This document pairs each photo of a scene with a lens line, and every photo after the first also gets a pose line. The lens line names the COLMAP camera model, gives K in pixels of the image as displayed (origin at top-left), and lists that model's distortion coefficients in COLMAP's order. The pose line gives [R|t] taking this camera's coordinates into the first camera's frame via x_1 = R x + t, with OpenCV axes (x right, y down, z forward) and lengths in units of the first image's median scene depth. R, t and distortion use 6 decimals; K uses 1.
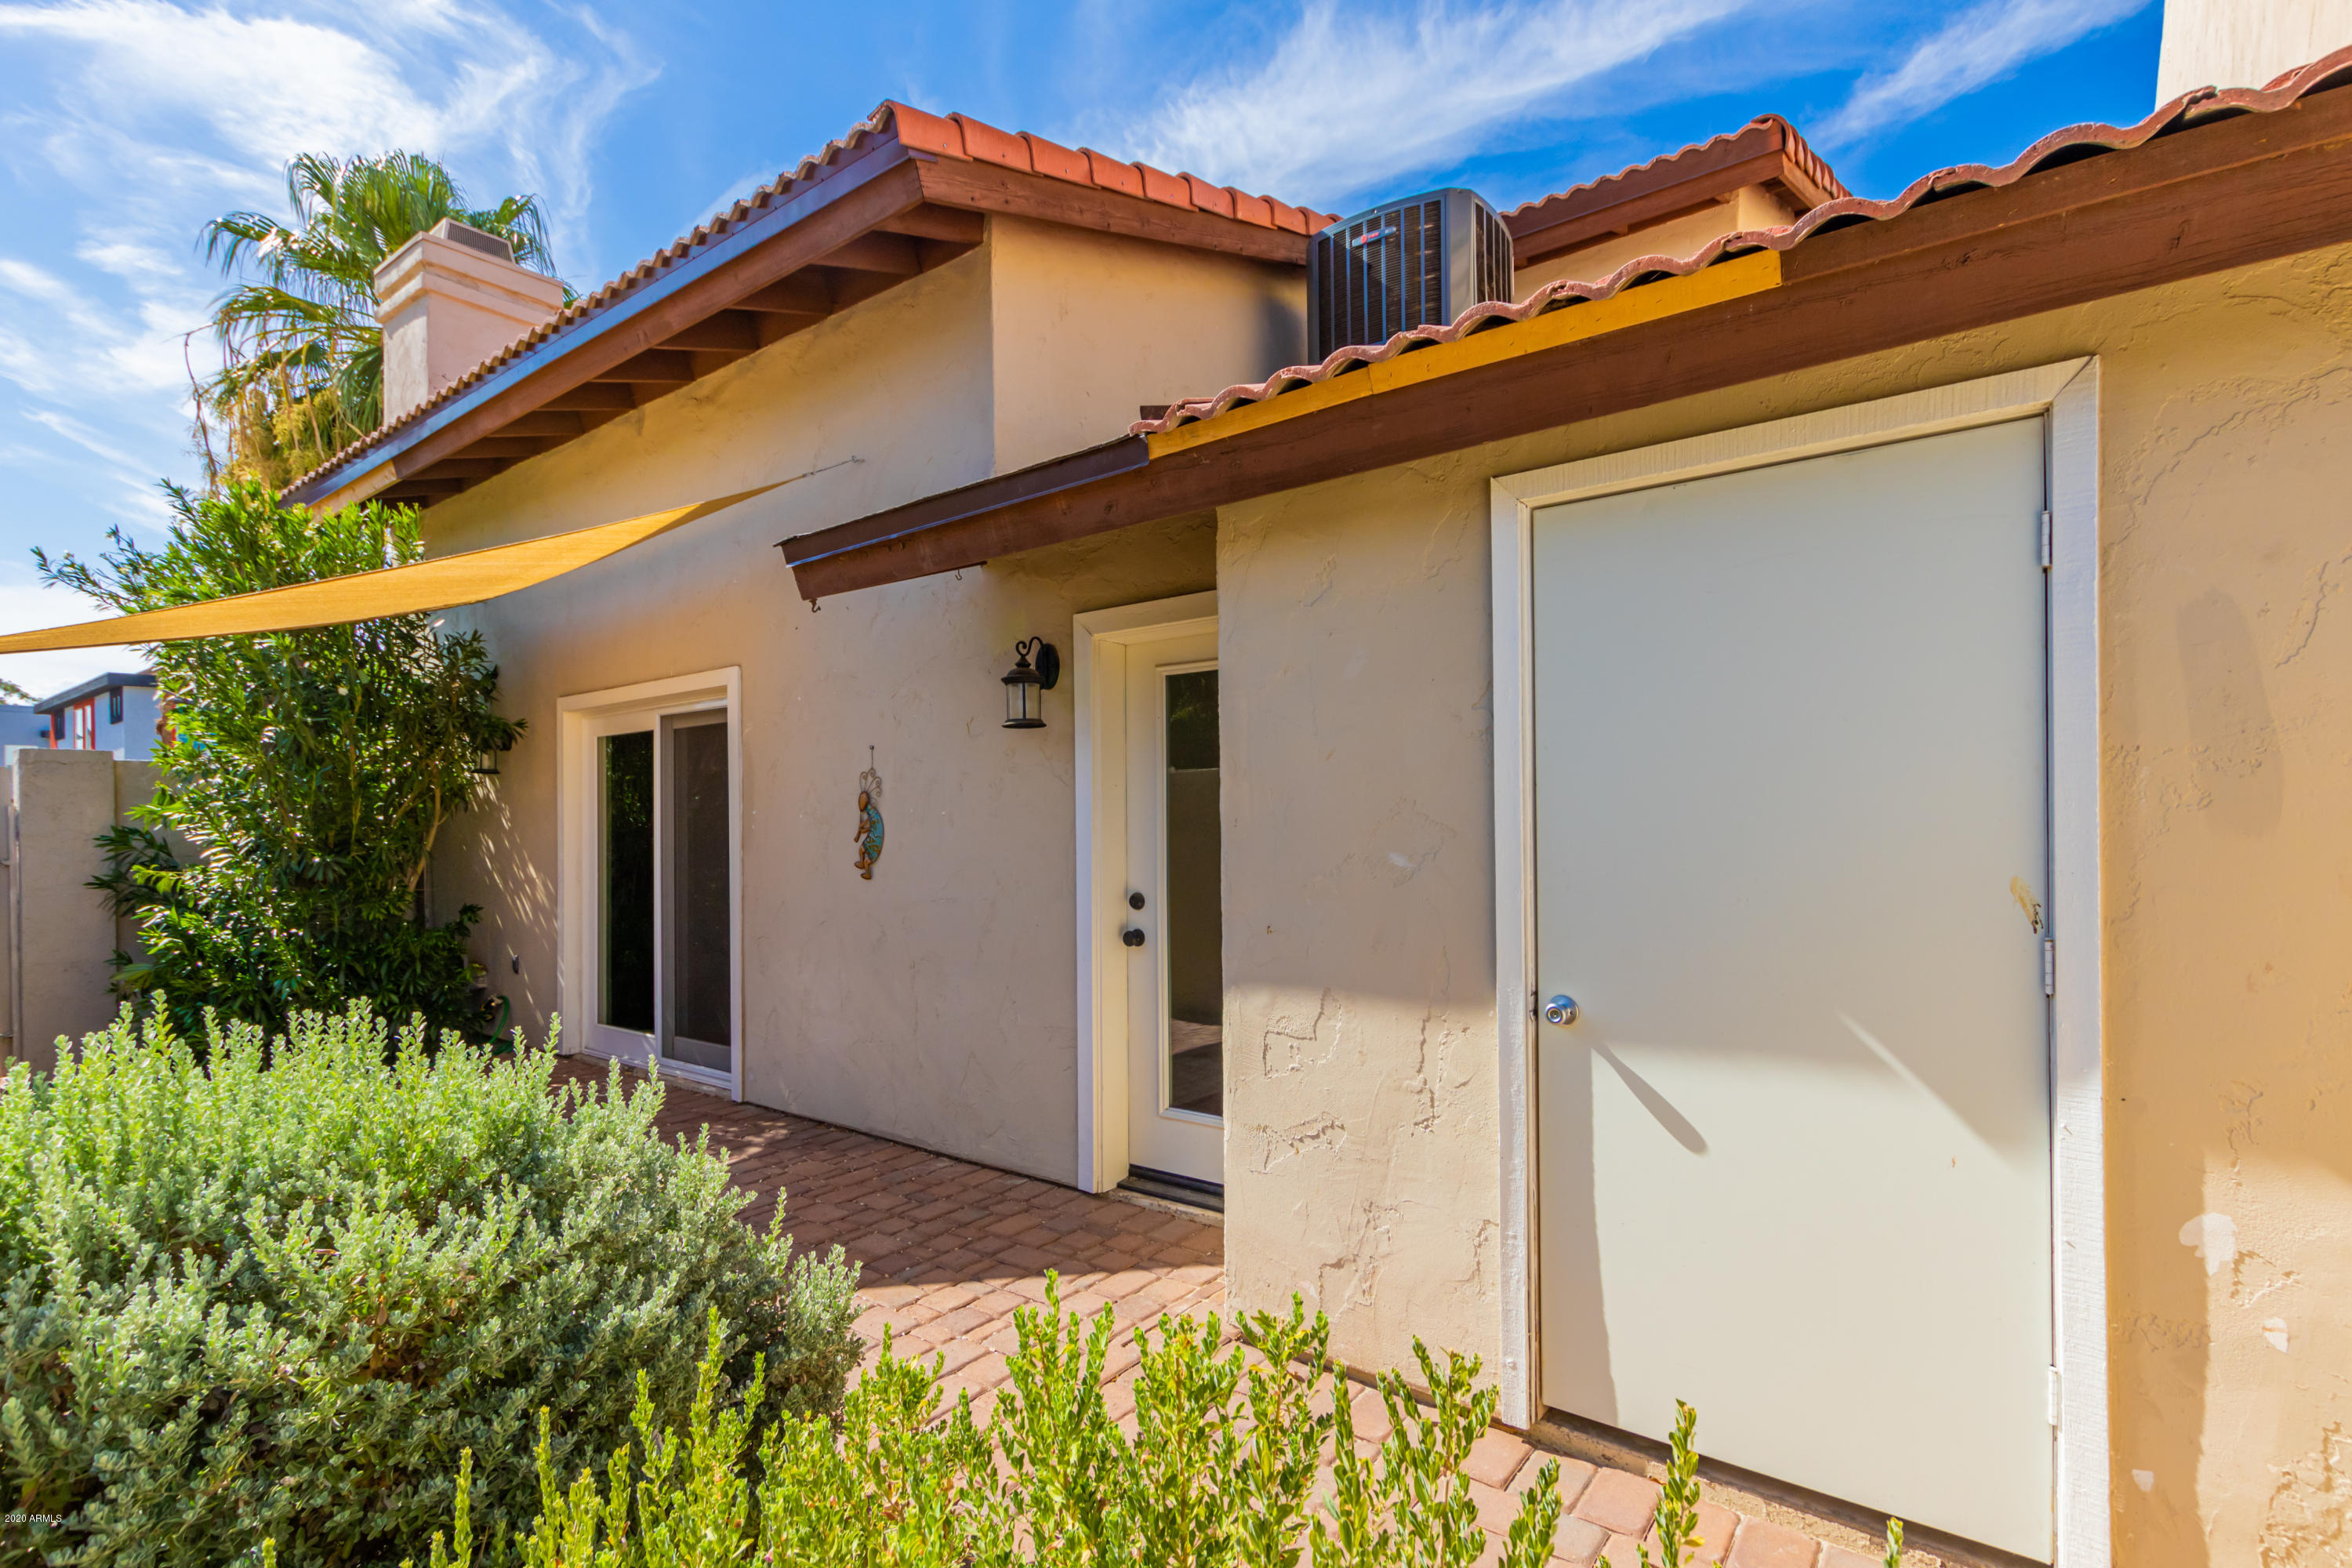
lens RADIAL K [[1080.6, 0, 1177.8], [0, 1080.6, 801.6], [0, 0, 1]] dist [0.009253, -0.005707]
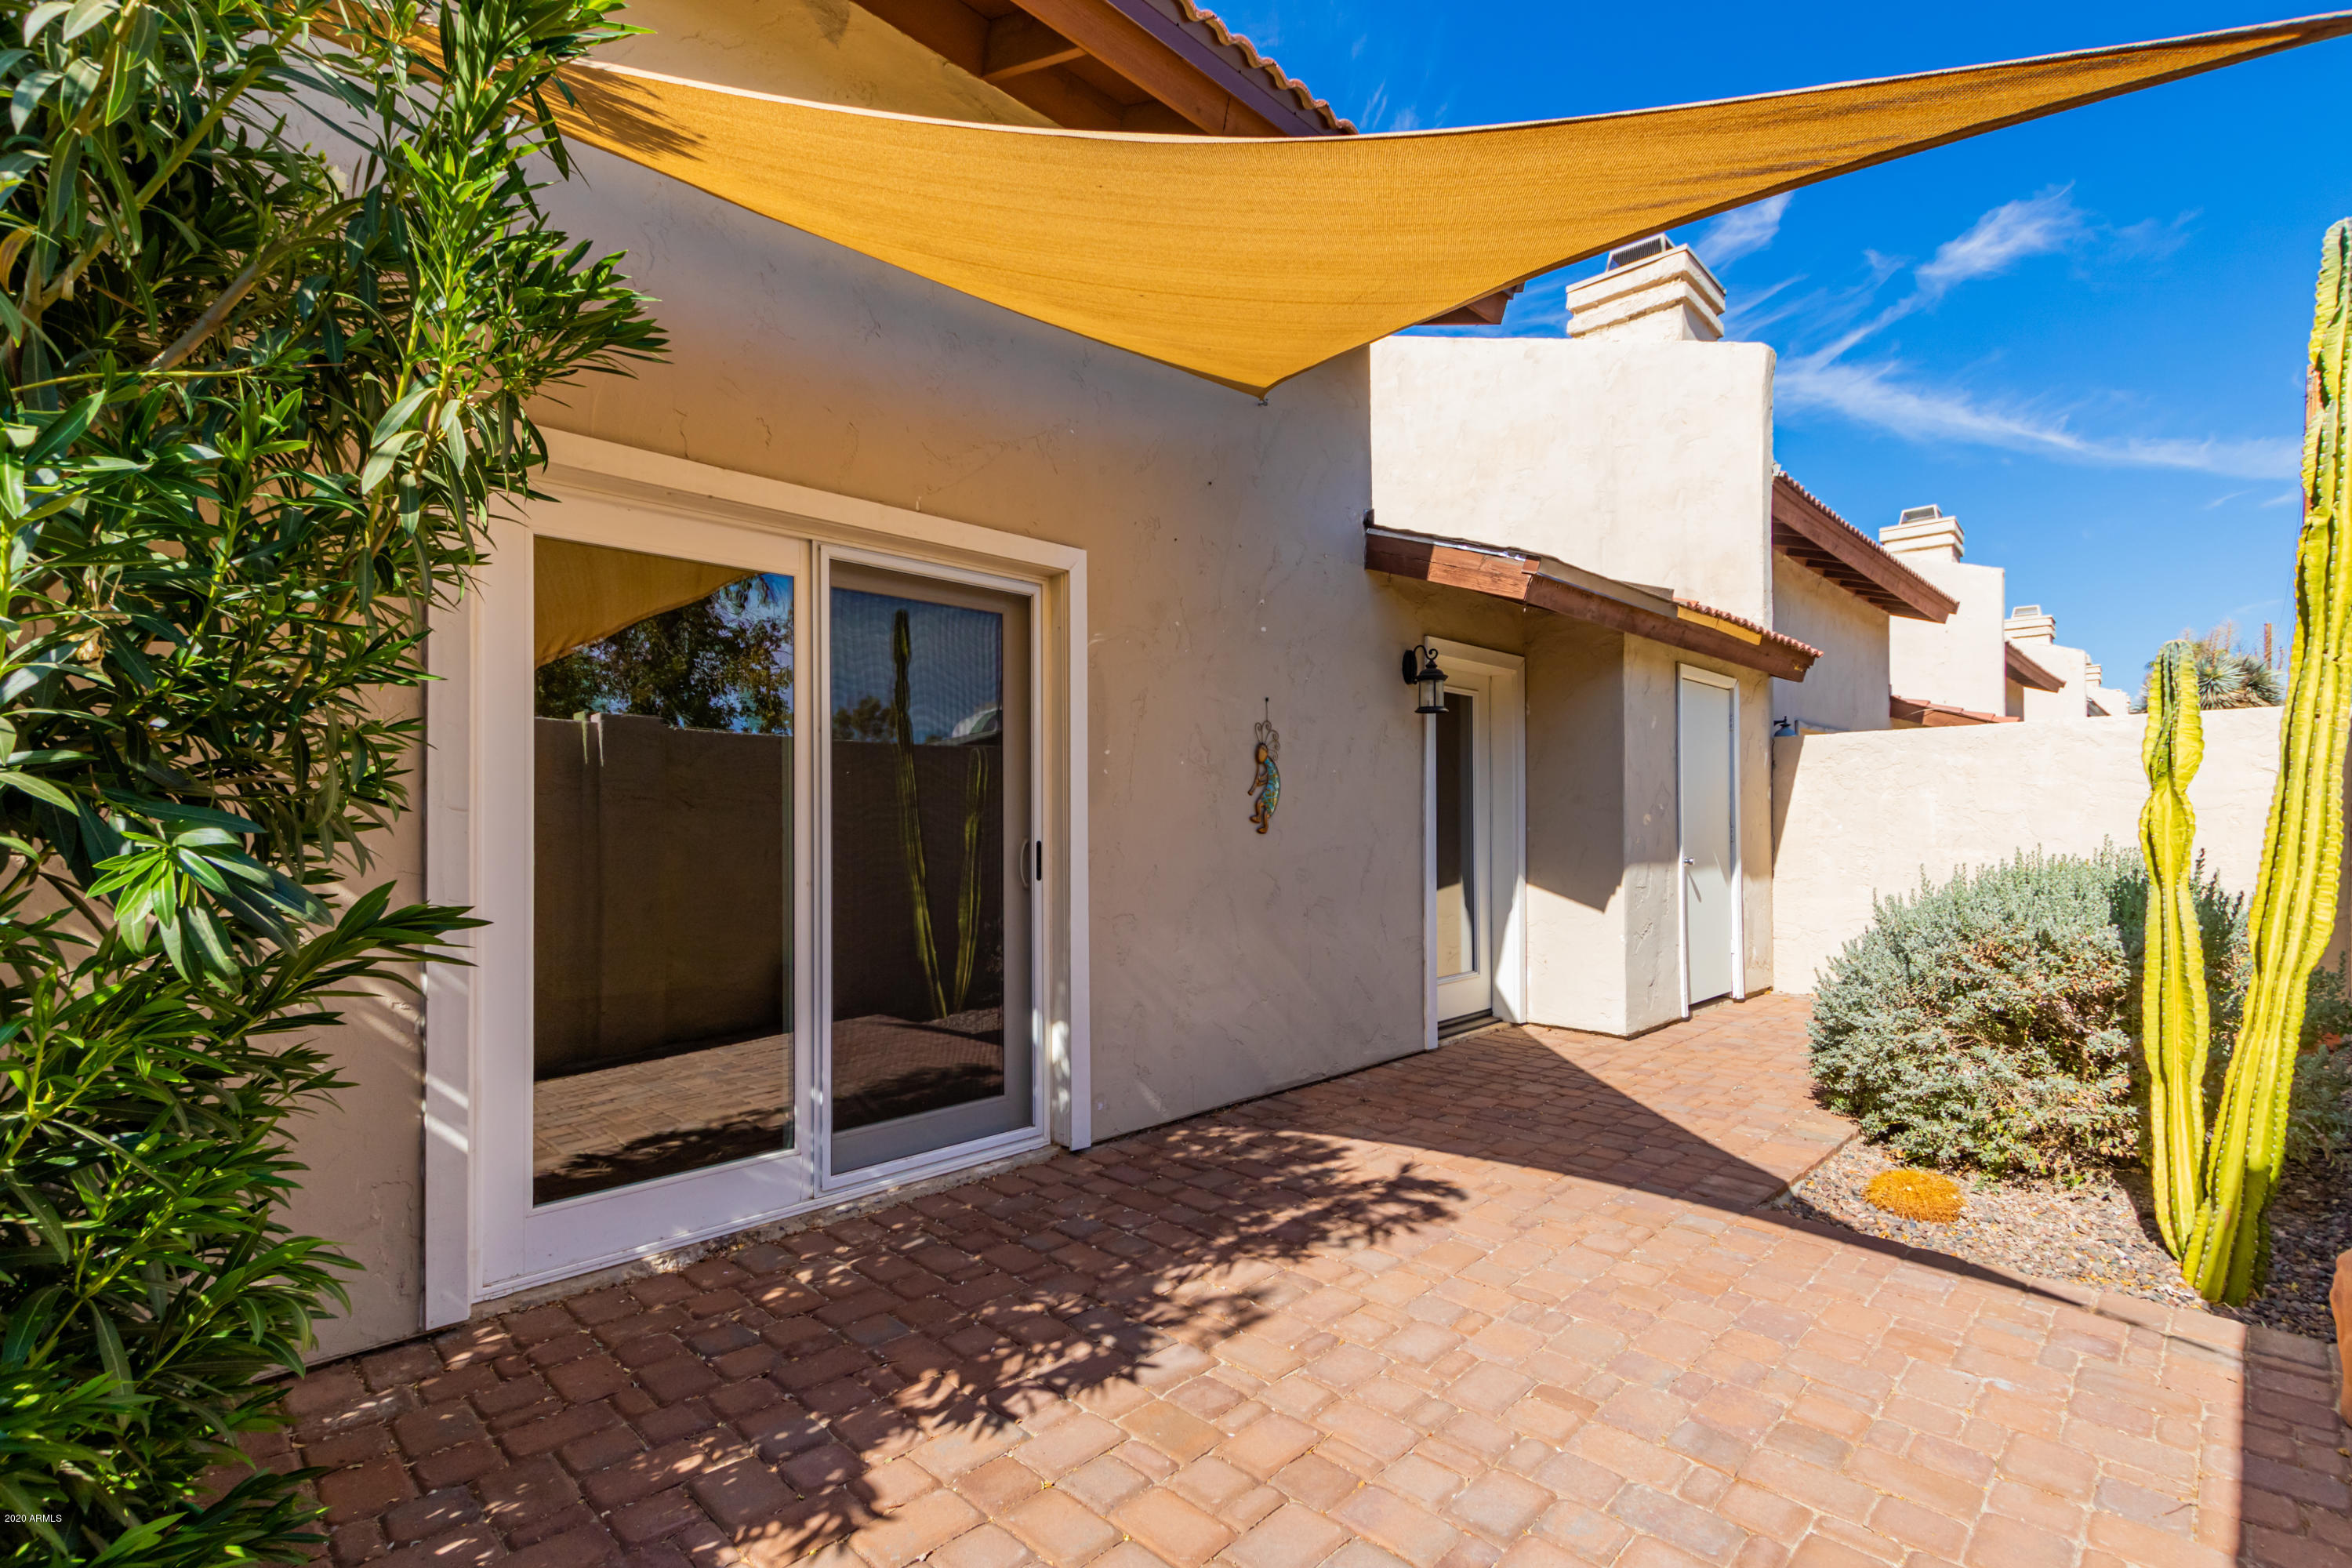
lens RADIAL K [[1080.6, 0, 1169.1], [0, 1080.6, 796.6], [0, 0, 1]] dist [0.009253, -0.005707]
pose [[0.158926, 0.034485, 0.986688, -1.266781], [-0.010535, 0.999392, -0.033232, 0.072311], [-0.987234, -0.005114, 0.159193, 0.931333]]
